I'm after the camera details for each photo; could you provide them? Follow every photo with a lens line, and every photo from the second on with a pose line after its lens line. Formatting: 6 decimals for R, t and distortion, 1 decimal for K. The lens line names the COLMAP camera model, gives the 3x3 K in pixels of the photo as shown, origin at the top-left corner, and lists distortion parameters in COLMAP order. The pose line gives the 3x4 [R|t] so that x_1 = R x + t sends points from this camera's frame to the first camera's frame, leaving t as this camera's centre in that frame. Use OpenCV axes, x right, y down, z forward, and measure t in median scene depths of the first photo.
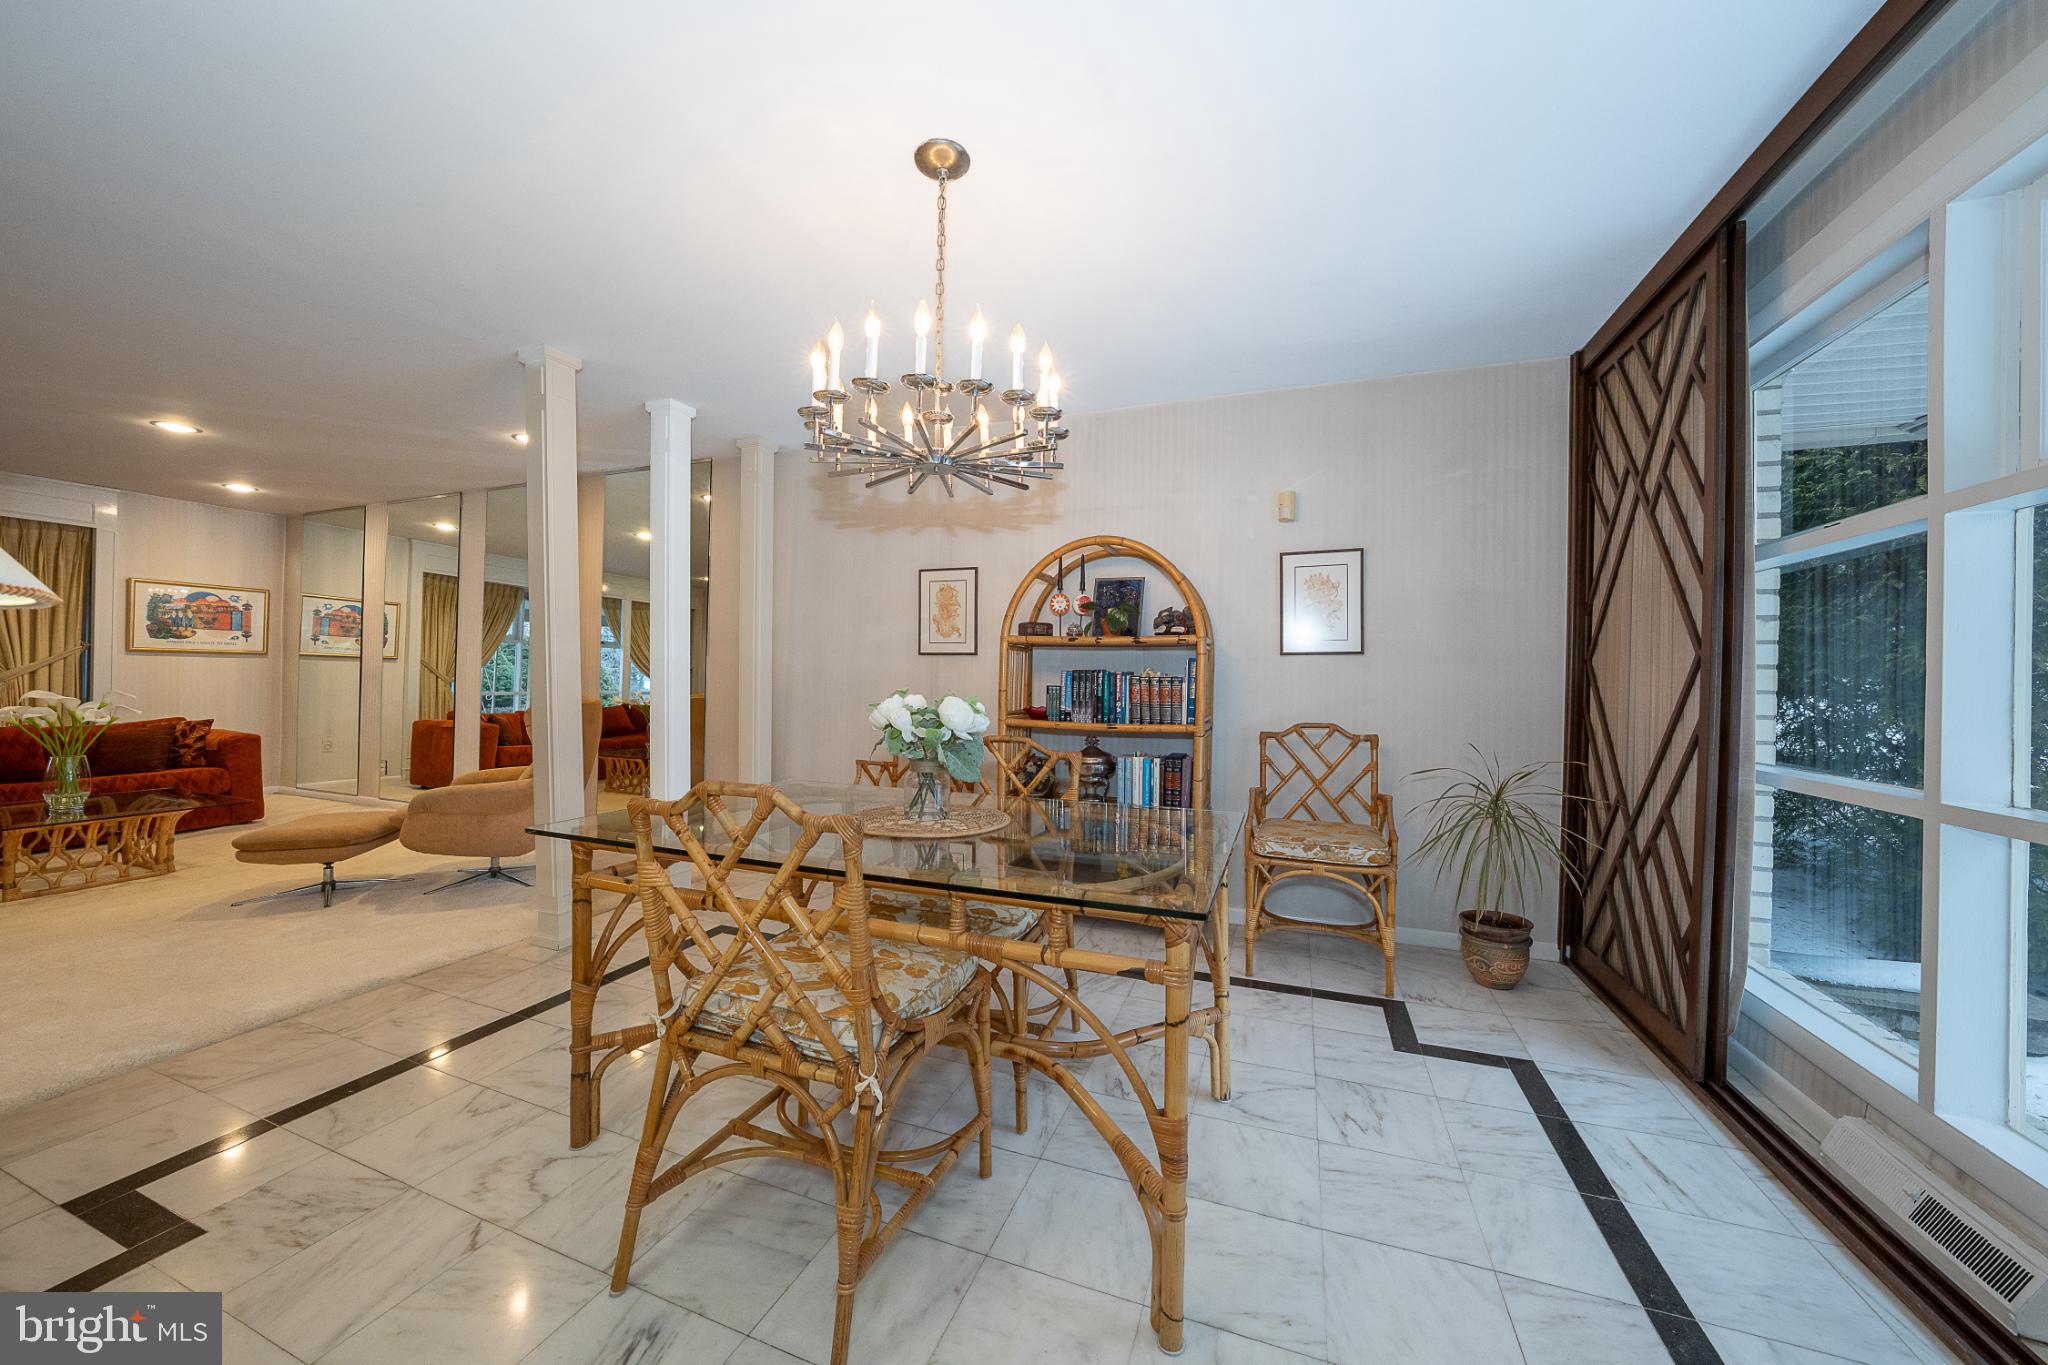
lens RADIAL K [[728.6, 0, 1024.0], [0, 728.6, 682.5], [0, 0, 1]] dist [-0.000361, 0.000119]
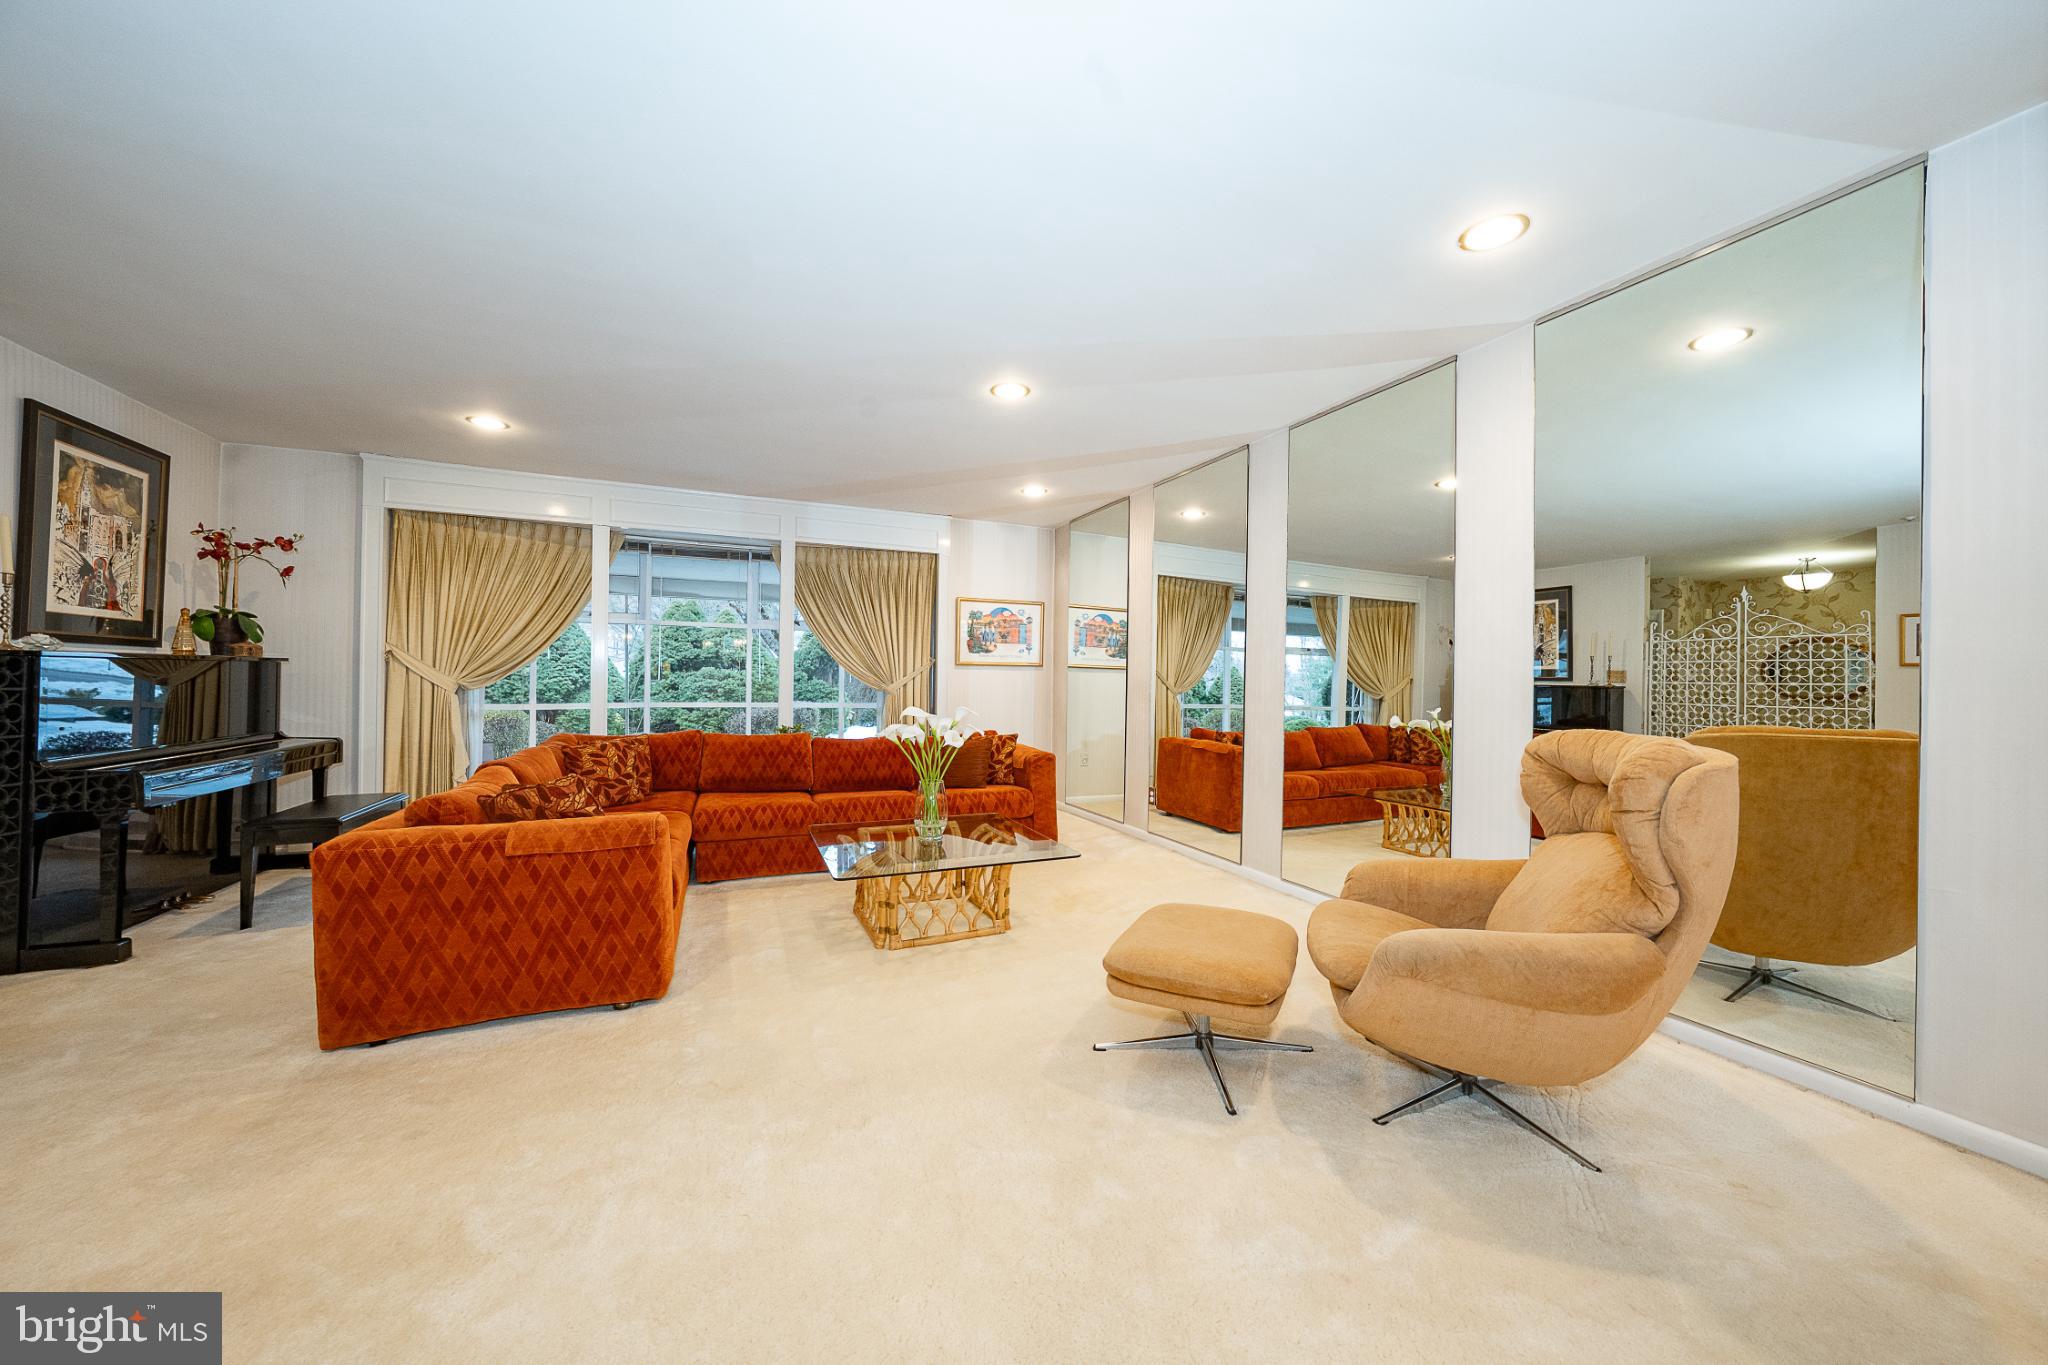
lens RADIAL K [[728.6, 0, 1024.0], [0, 728.6, 682.5], [0, 0, 1]] dist [-0.000361, 0.000119]
pose [[0.722763, 0.000987, -0.691095, -0.419148], [-0.006564, 0.999964, -0.005437, -0.011986], [0.691065, 0.008466, 0.722743, 0.294337]]
